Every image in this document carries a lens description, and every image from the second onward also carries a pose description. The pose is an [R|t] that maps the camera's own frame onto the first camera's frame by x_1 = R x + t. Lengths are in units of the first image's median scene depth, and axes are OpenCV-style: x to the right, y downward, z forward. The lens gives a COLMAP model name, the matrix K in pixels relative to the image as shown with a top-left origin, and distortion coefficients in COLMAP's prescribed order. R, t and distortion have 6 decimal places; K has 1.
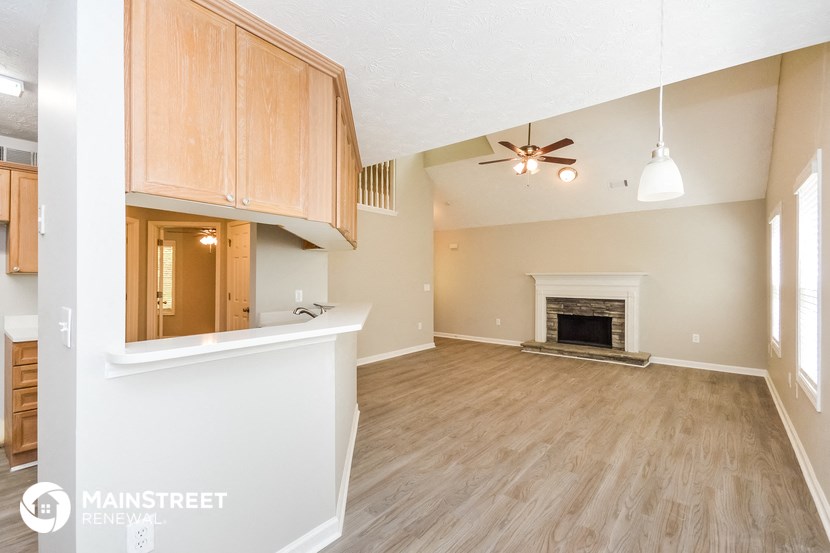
lens RADIAL K [[383.9, 0, 413.5], [0, 383.9, 280.8], [0, 0, 1]] dist [0.002787, -0.000074]
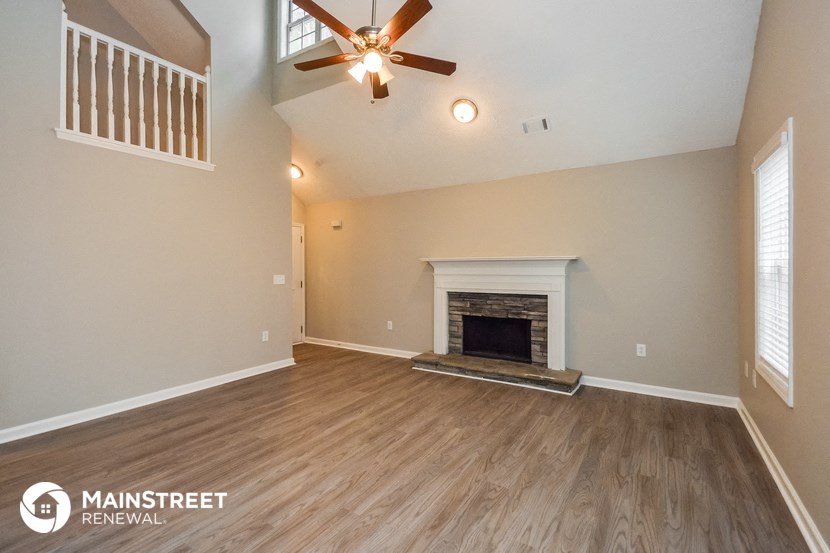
lens RADIAL K [[377.2, 0, 418.2], [0, 377.2, 271.1], [0, 0, 1]] dist [-0.000153, -0.000368]
pose [[0.993351, -0.005780, 0.114982, 0.255168], [0.005665, 0.999983, 0.001331, 0.003079], [-0.114988, -0.000671, 0.993367, 0.368138]]
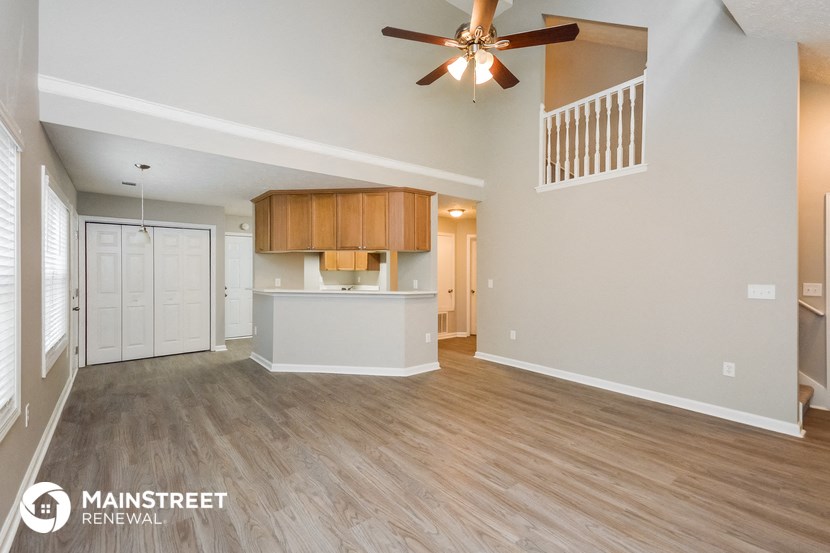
lens RADIAL K [[374.1, 0, 412.7], [0, 374.1, 273.4], [0, 0, 1]] dist [0.028931, -0.000056]
pose [[-0.235965, 0.003353, -0.971756, 0.713559], [-0.005933, 0.999970, 0.004891, -0.005501], [0.971743, 0.006920, -0.235938, 0.880951]]
